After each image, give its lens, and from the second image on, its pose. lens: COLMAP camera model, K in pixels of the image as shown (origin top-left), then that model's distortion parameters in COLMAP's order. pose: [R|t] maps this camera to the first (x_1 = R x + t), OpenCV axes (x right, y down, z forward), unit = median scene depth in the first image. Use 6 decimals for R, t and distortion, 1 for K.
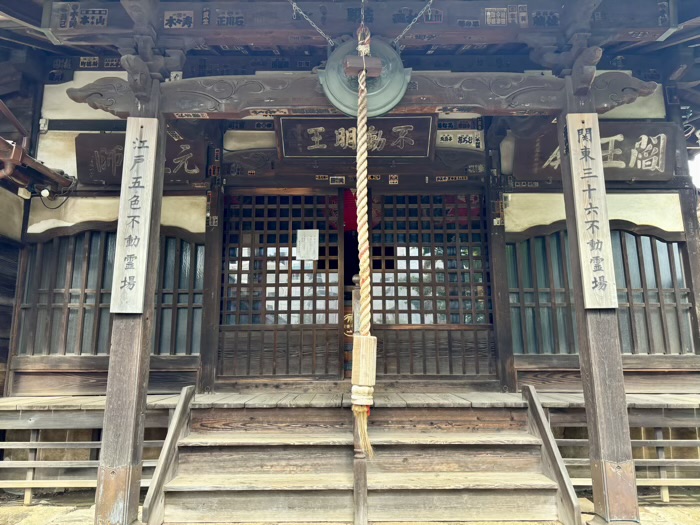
lens RADIAL K [[533.2, 0, 350.0], [0, 533.2, 262.5], [0, 0, 1]] dist [0.006210, -0.001460]
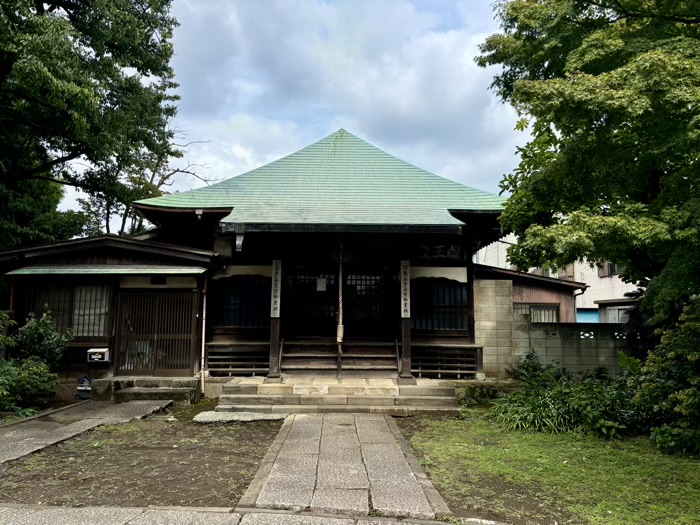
lens RADIAL K [[499.2, 0, 350.0], [0, 499.2, 262.5], [0, 0, 1]] dist [0.033825, 0.000468]
pose [[0.999782, 0.015114, 0.014414, 0.030301], [-0.015804, 0.998671, 0.049063, -0.380558], [-0.013654, -0.049281, 0.998692, -2.012131]]
